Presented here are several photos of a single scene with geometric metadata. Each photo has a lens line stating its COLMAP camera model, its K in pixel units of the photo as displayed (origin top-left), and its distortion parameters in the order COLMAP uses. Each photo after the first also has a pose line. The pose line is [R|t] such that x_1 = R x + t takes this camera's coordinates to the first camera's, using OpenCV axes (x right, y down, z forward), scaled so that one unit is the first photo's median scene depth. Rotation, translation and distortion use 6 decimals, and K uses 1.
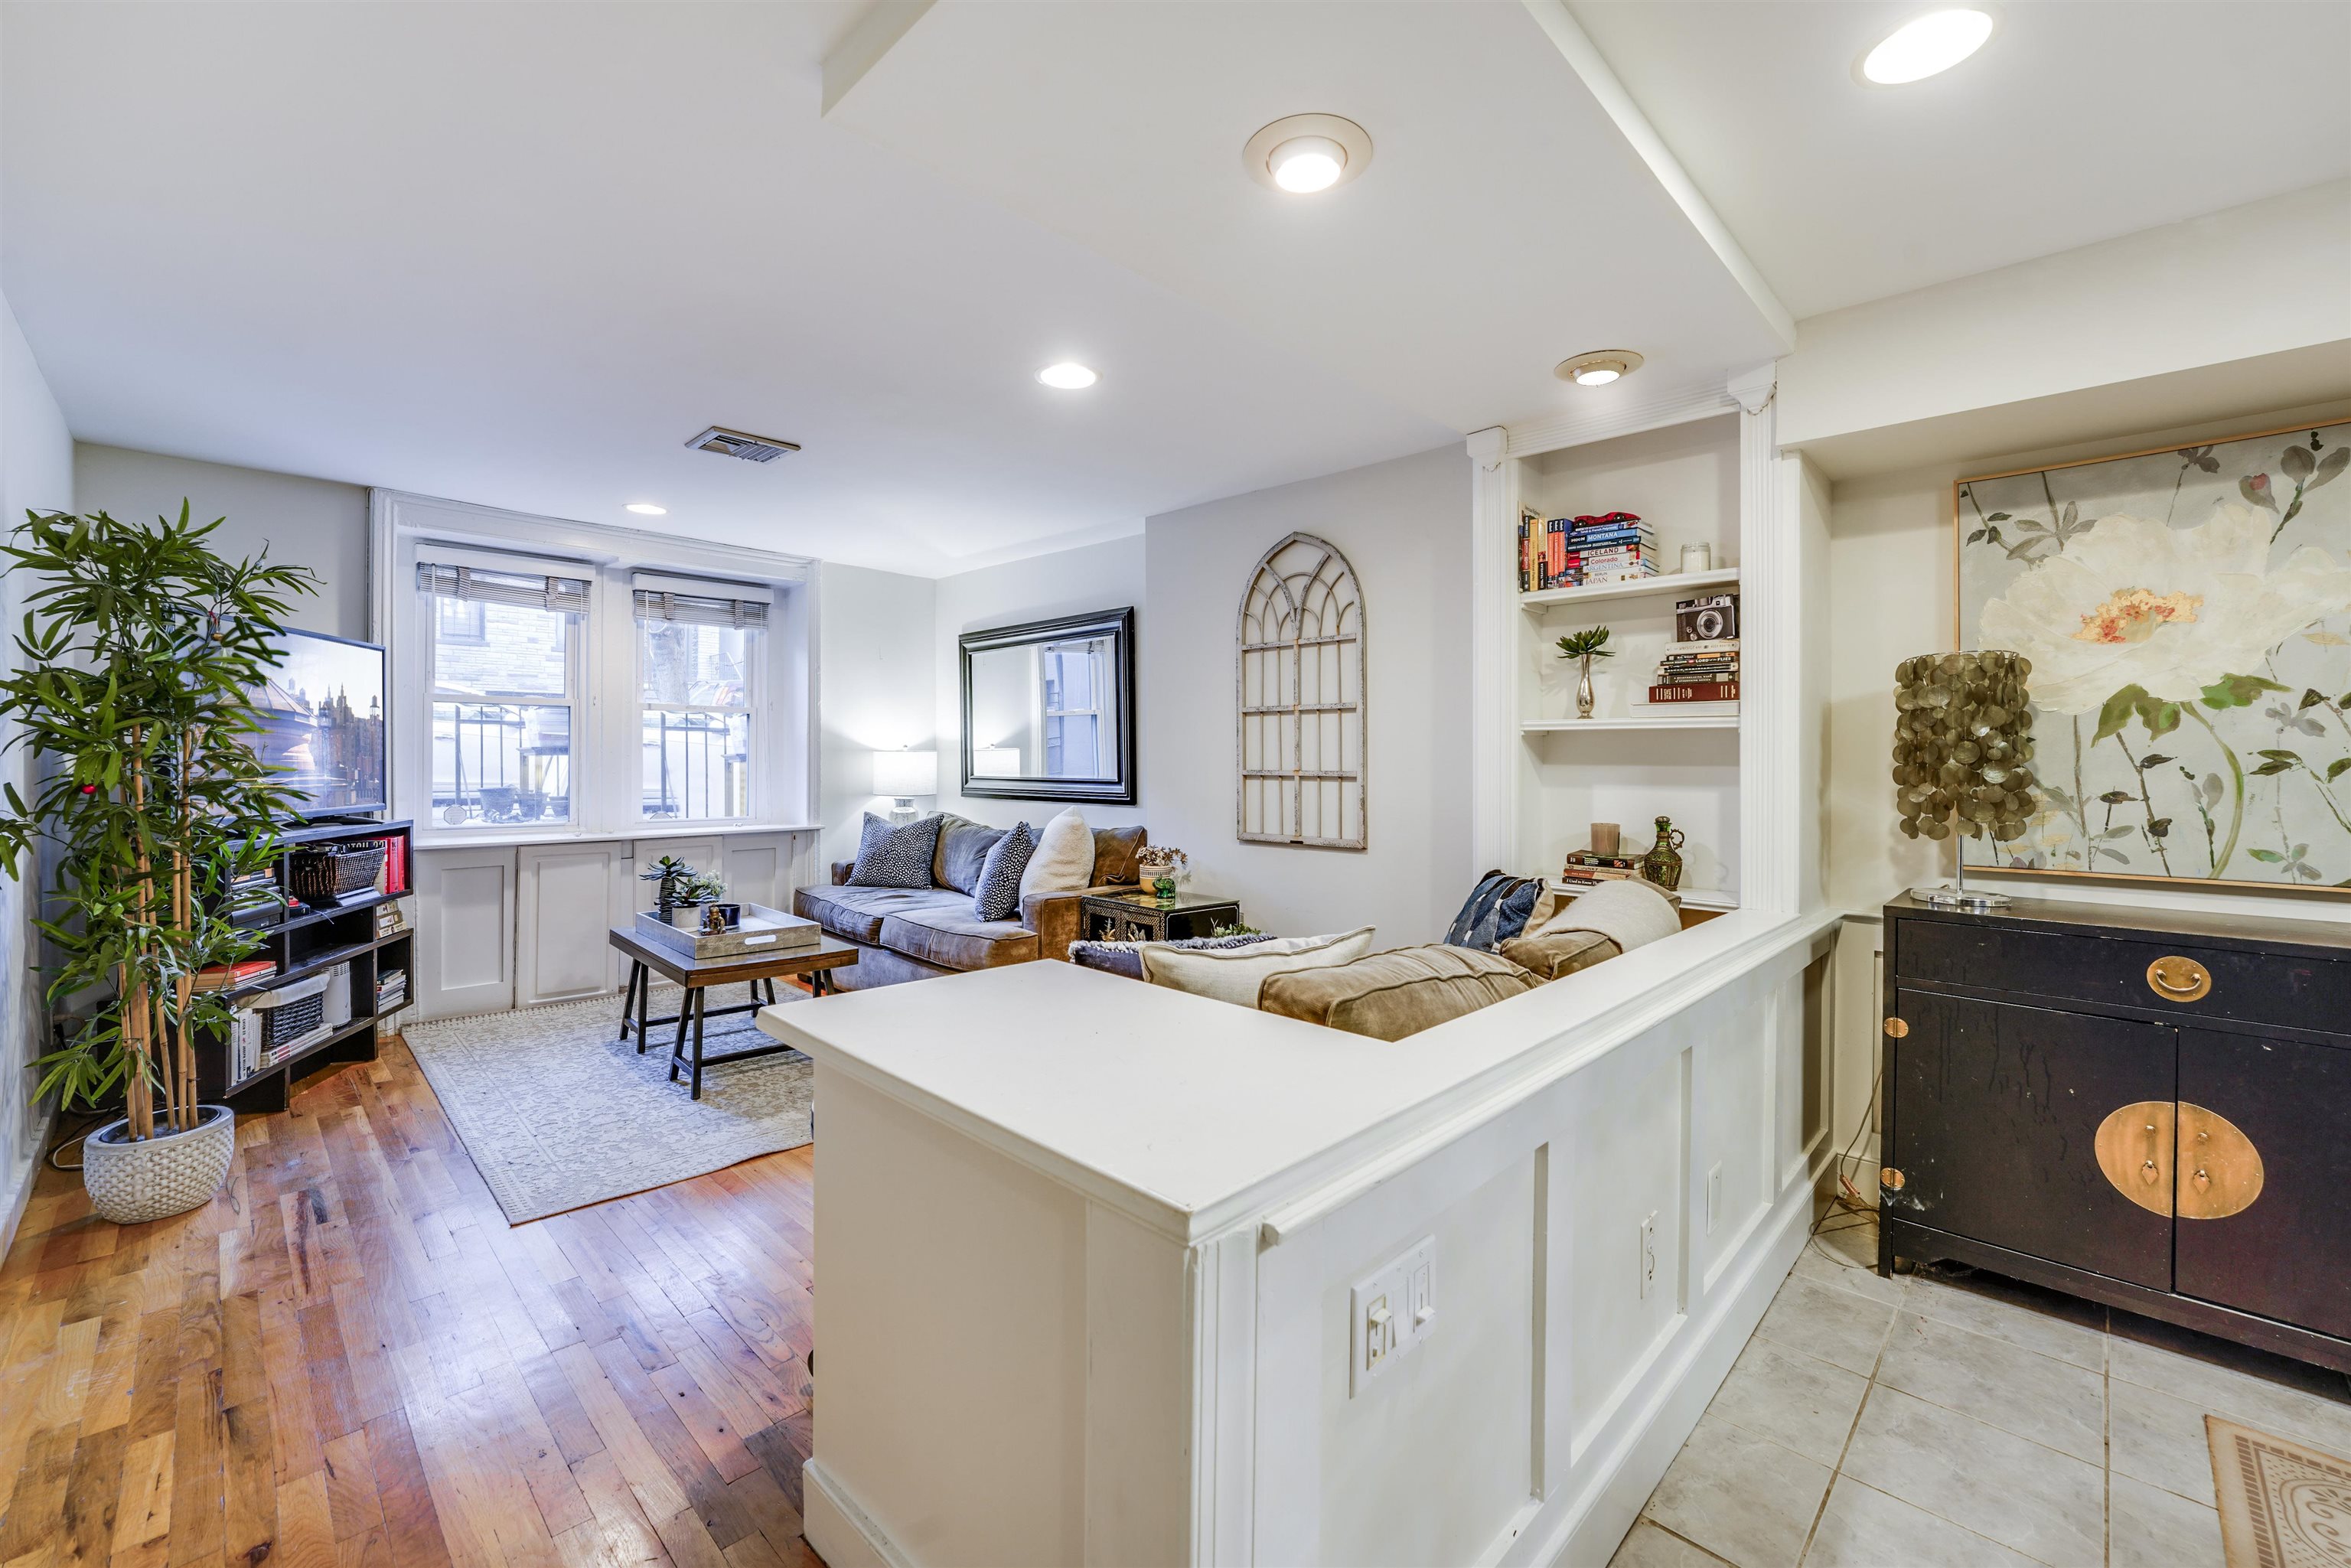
lens RADIAL K [[959.6, 0, 1186.9], [0, 959.6, 756.9], [0, 0, 1]] dist [-0.019367, 0.005479]
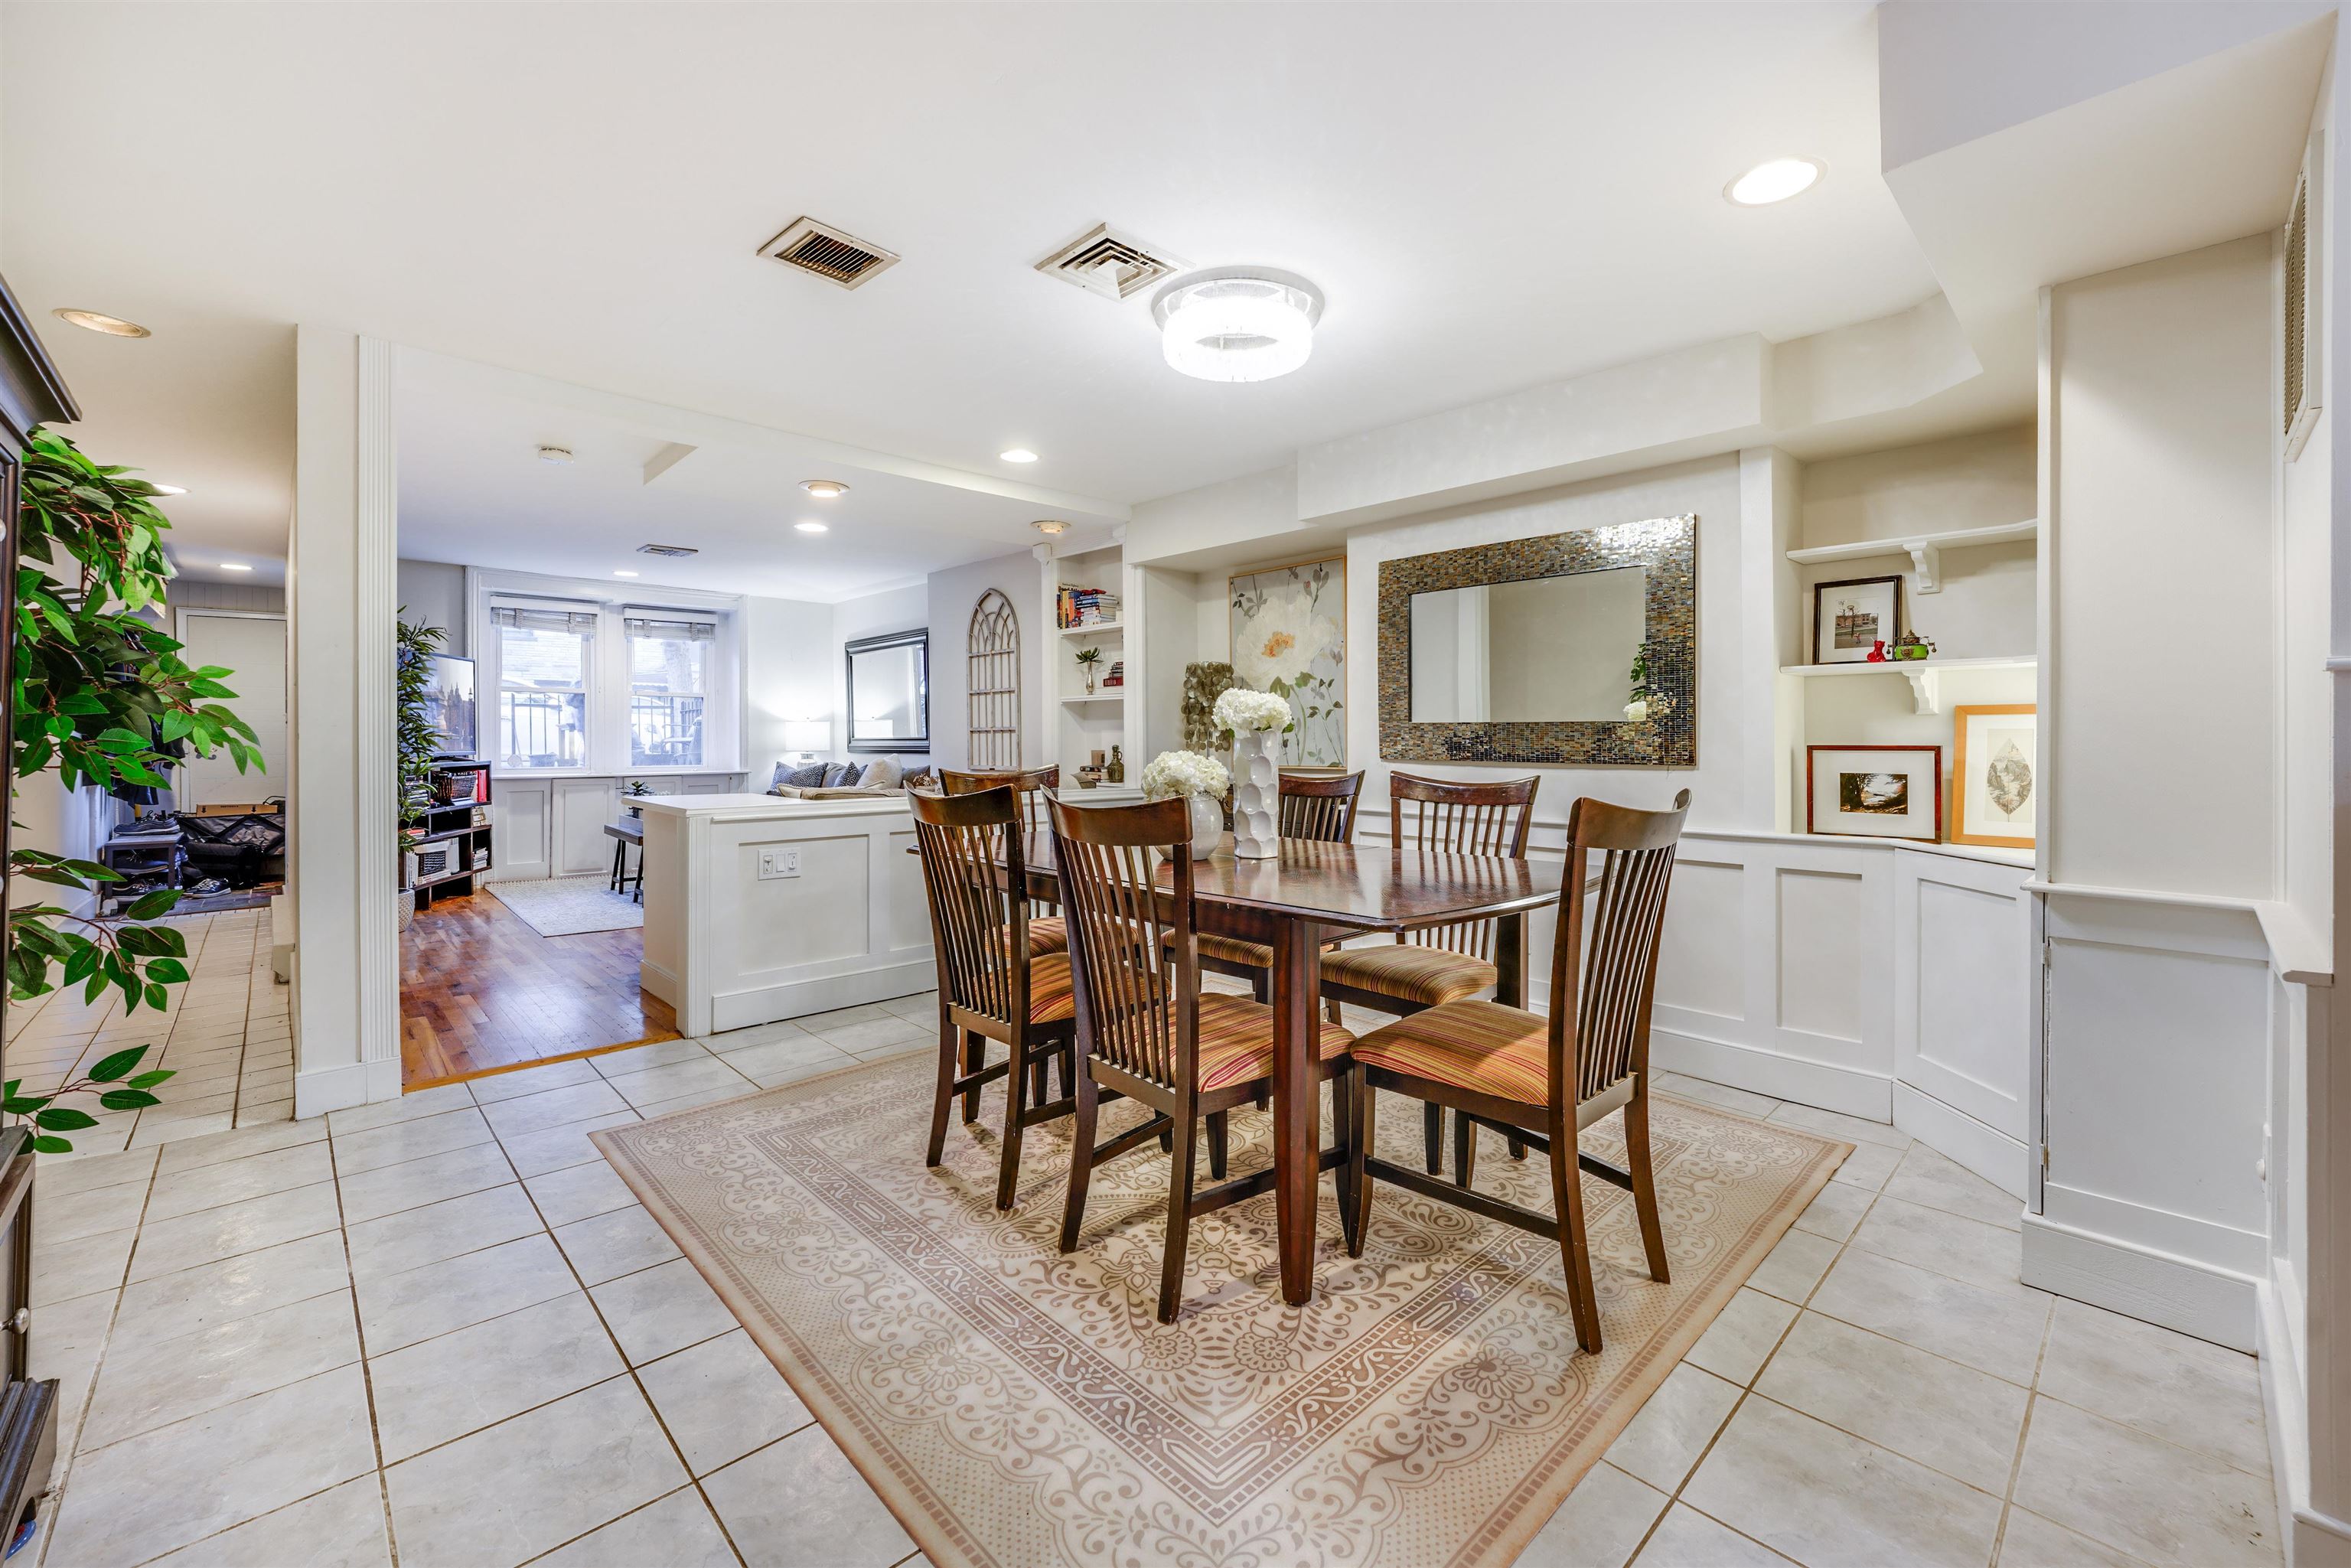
lens RADIAL K [[963.4, 0, 1179.3], [0, 963.4, 738.6], [0, 0, 1]] dist [-0.002598, -0.008458]
pose [[0.998989, -0.006505, -0.044485, 0.660135], [0.006484, 0.999979, -0.000609, 0.047310], [0.044488, 0.000320, 0.999010, -0.887260]]
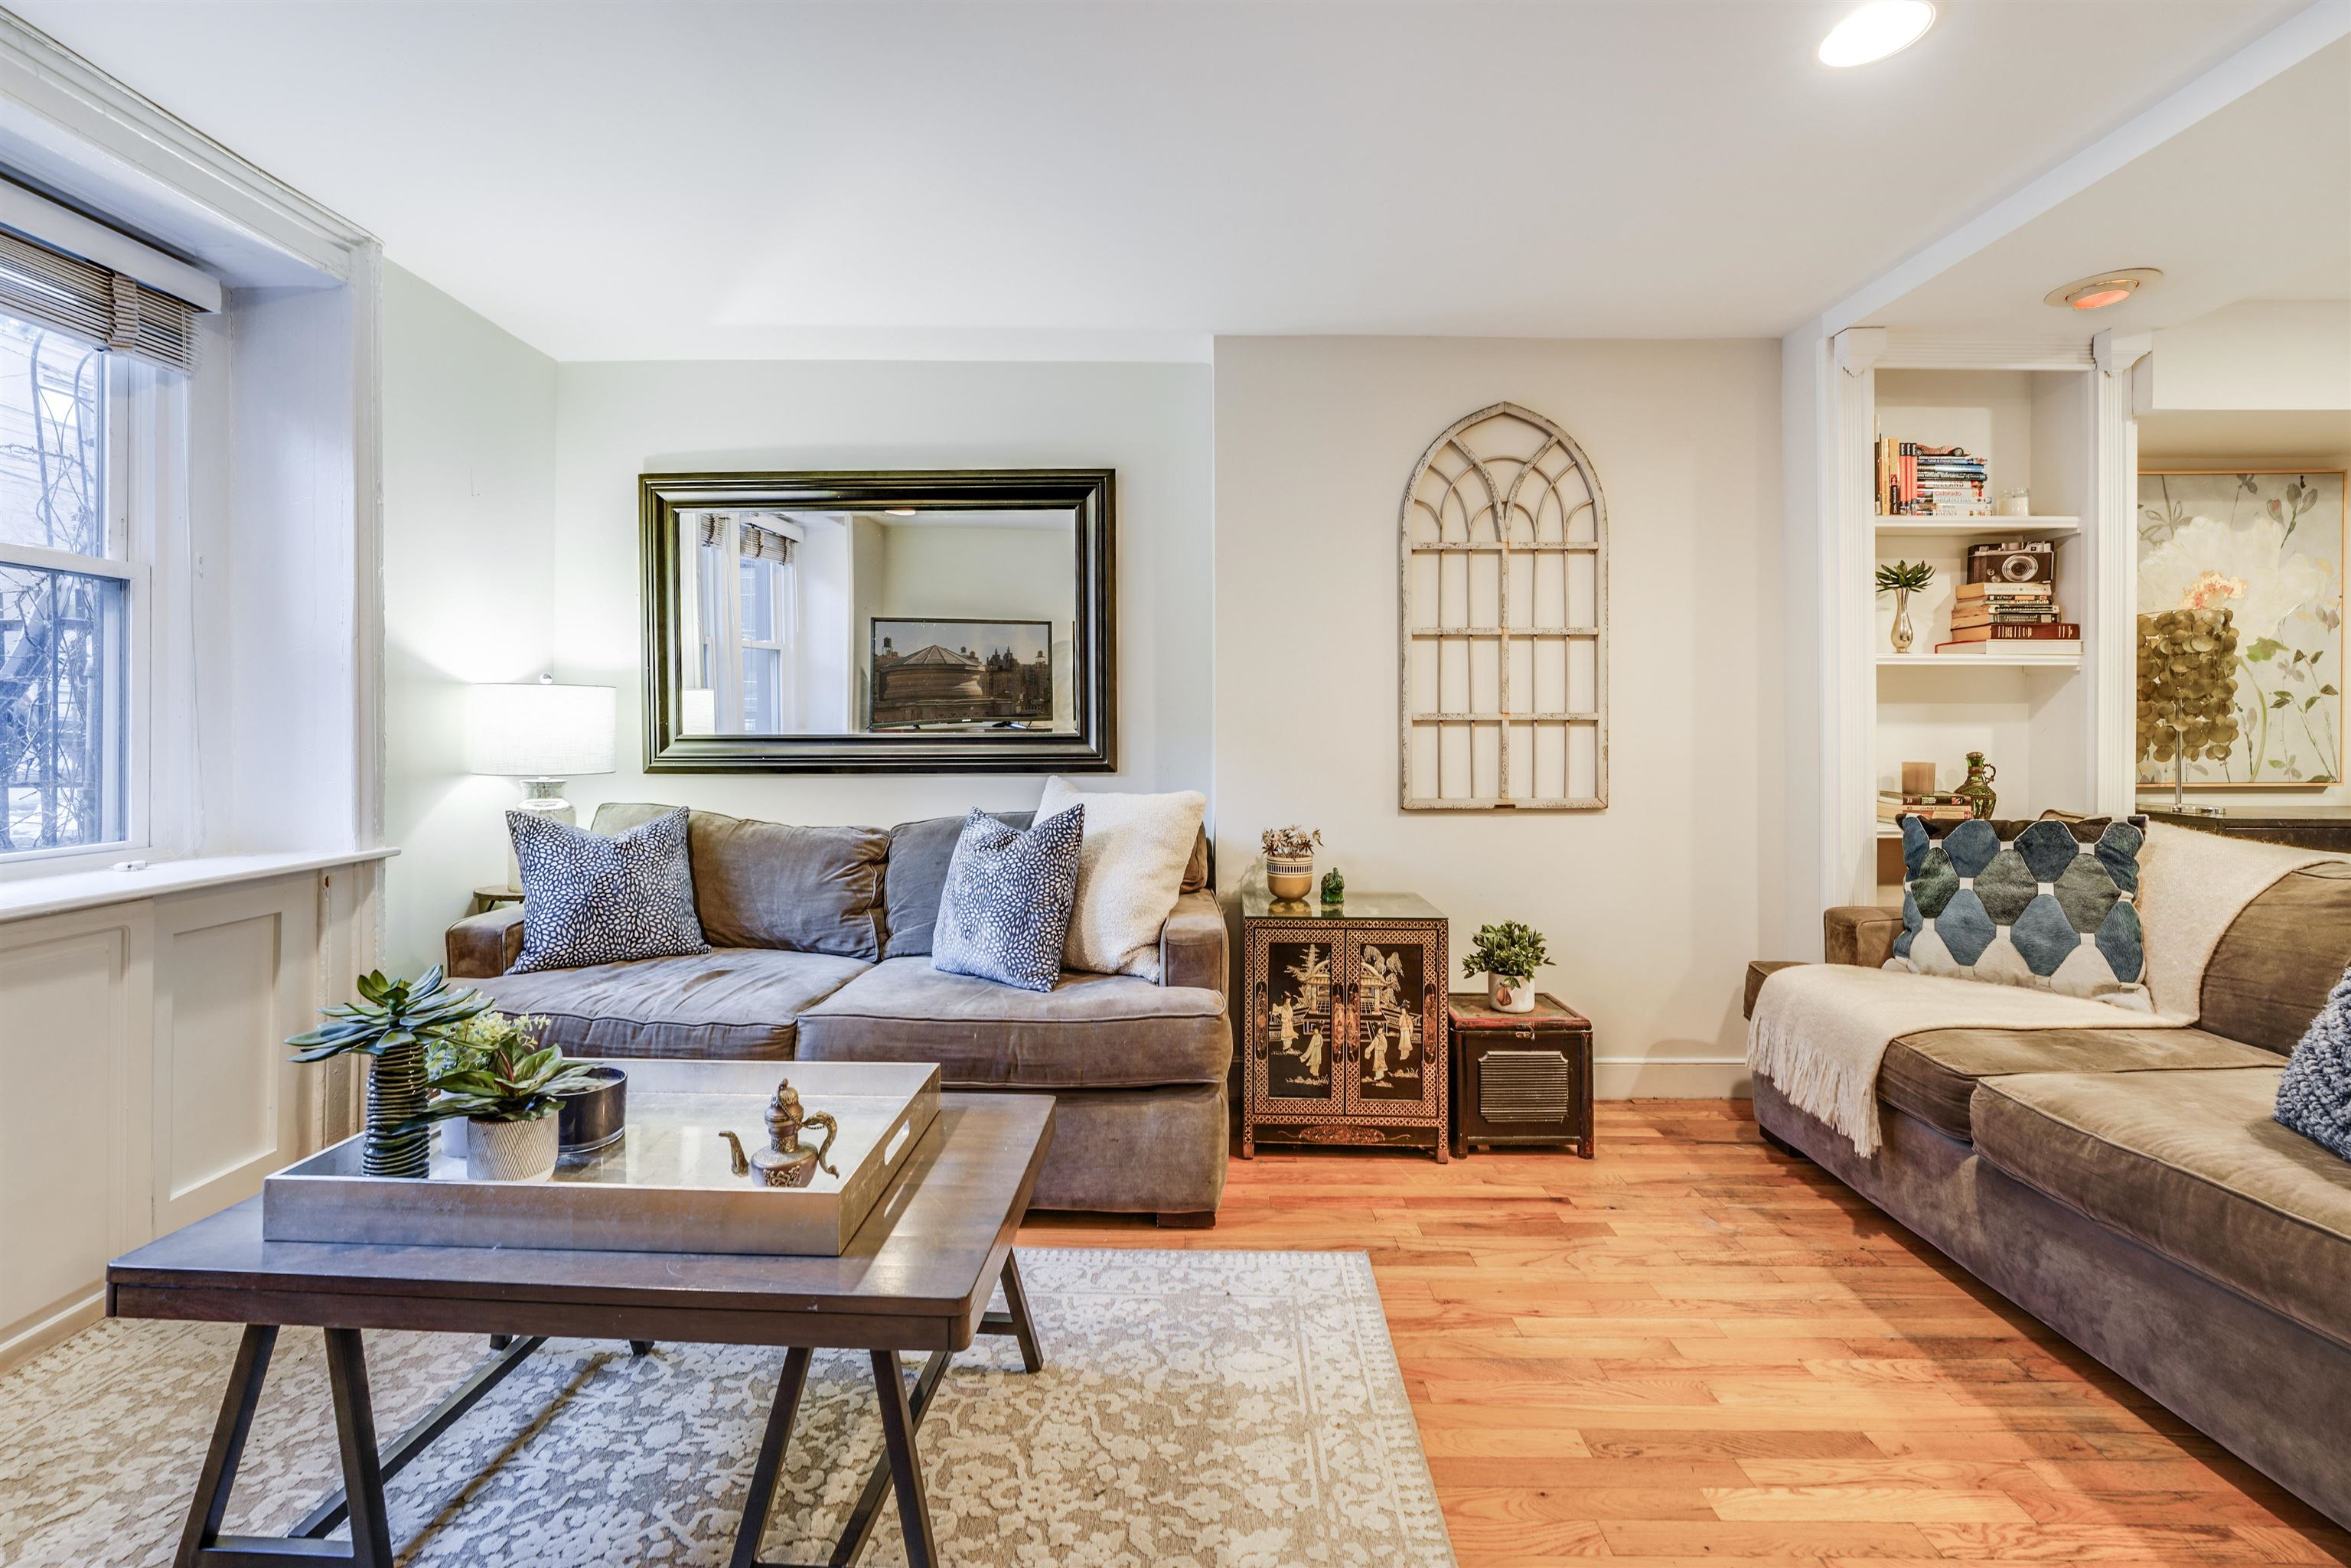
lens RADIAL K [[972.3, 0, 1177.0], [0, 972.3, 732.0], [0, 0, 1]] dist [-0.014861, 0.004855]
pose [[0.722353, -0.005473, 0.691503, -0.768466], [0.002423, 0.999983, 0.005383, 0.030539], [-0.691521, -0.002212, 0.722353, 0.777304]]
